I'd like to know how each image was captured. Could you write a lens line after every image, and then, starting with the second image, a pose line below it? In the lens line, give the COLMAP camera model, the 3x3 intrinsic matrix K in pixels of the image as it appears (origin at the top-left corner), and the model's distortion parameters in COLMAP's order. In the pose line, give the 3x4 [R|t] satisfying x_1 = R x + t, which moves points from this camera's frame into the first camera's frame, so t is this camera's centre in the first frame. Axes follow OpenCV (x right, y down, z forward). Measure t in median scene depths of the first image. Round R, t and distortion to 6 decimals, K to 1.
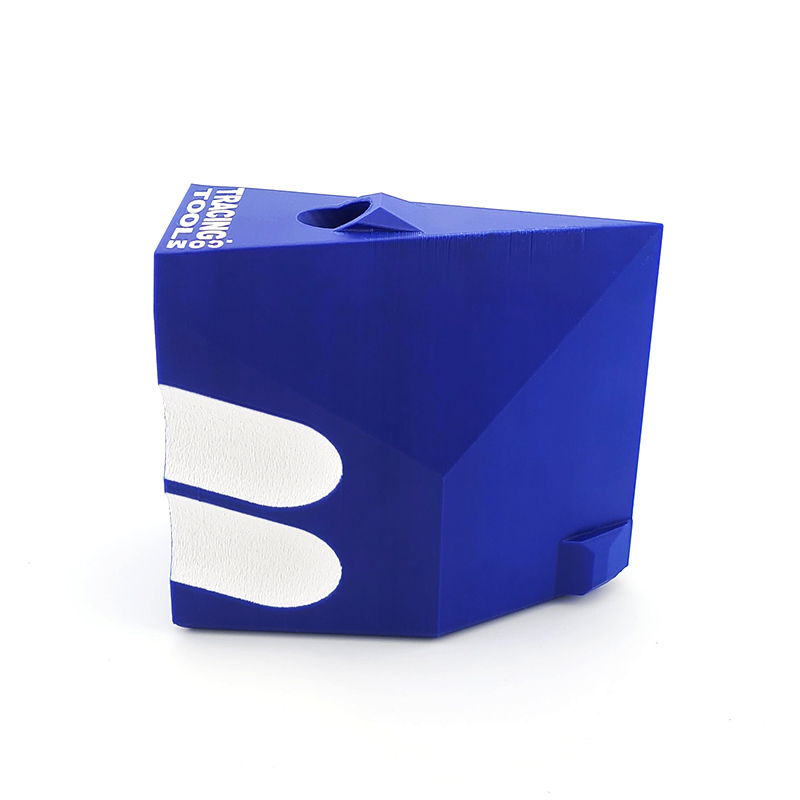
lens RADIAL K [[1420.7, 0, 400.0], [0, 1420.7, 400.0], [0, 0, 1]] dist [-0.132413, -0.092764]
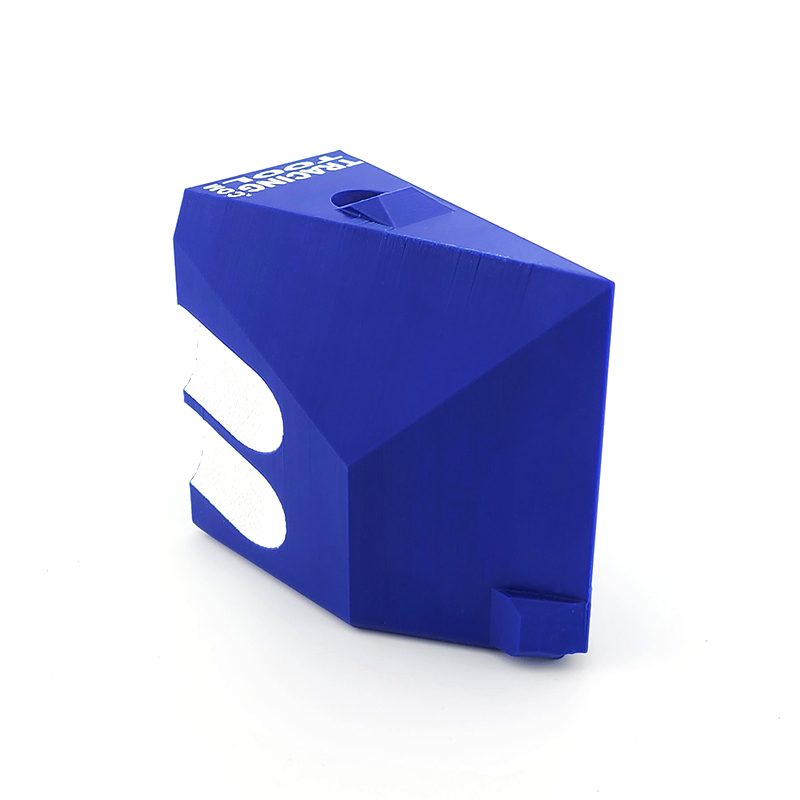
lens RADIAL K [[1420.7, 0, 400.0], [0, 1420.7, 400.0], [0, 0, 1]] dist [-0.132413, -0.092764]
pose [[0.724673, 0.298166, -0.621245, 0.666381], [-0.300059, 0.948120, 0.105035, -0.107702], [0.620333, 0.110294, 0.776545, 0.229355]]
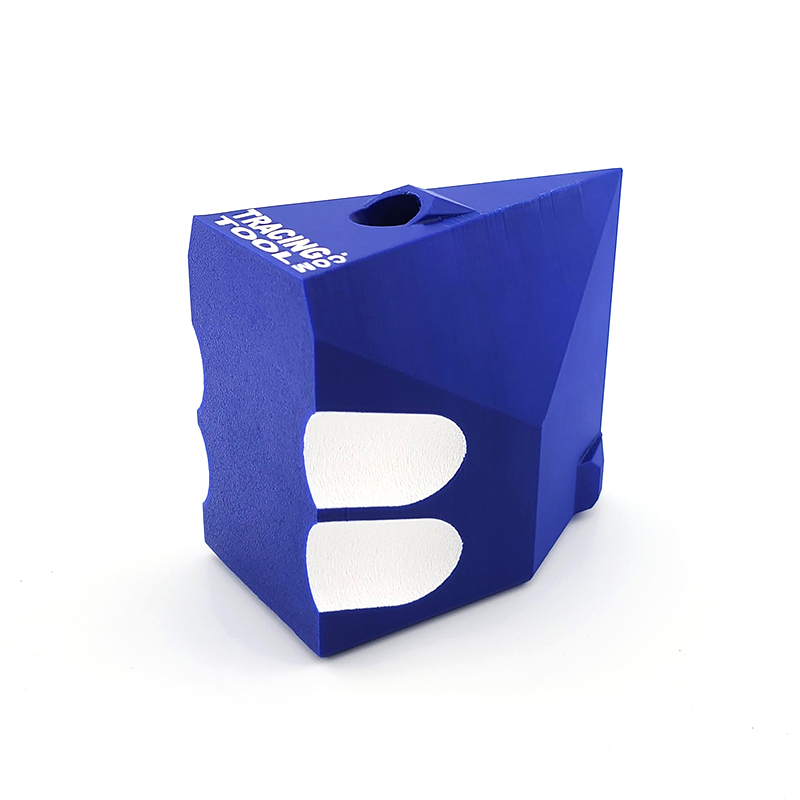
lens RADIAL K [[1420.7, 0, 400.0], [0, 1420.7, 400.0], [0, 0, 1]] dist [-0.132413, -0.092764]
pose [[0.806395, -0.256011, 0.533091, -0.621455], [0.254793, 0.963887, 0.077477, -0.077604], [-0.533675, 0.073351, 0.842503, 0.142305]]
